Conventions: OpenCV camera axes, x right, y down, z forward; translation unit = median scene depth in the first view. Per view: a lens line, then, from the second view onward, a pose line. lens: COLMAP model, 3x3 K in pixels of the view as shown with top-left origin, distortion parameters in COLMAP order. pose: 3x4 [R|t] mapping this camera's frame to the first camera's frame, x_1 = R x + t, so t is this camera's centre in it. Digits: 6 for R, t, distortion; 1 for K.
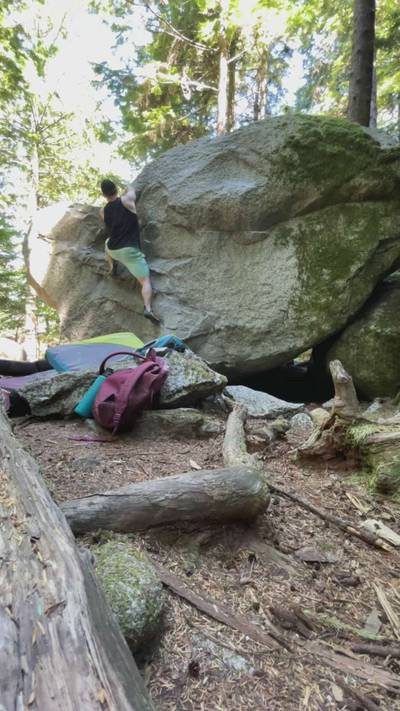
lens RADIAL K [[310.0, 0, 198.0], [0, 310.0, 361.5], [0, 0, 1]] dist [0.001242, -0.000087]
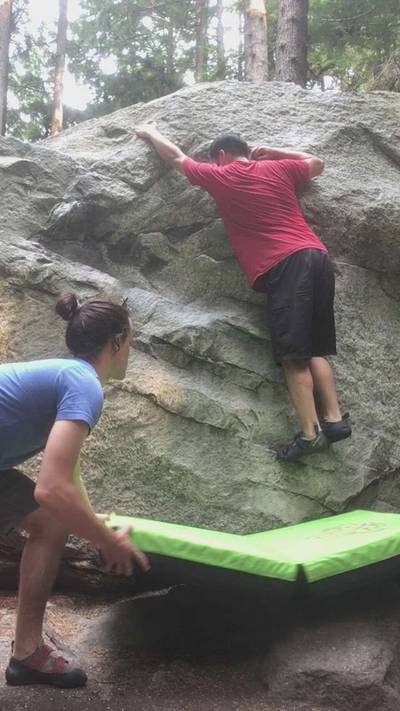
lens RADIAL K [[613.6, 0, 202.3], [0, 613.6, 357.3], [0, 0, 1]] dist [0.092939, -0.143223]
pose [[0.825775, 0.075846, 0.558877, -0.688261], [0.042494, 0.979733, -0.195750, -0.094136], [-0.562397, 0.185394, 0.805816, 0.365909]]
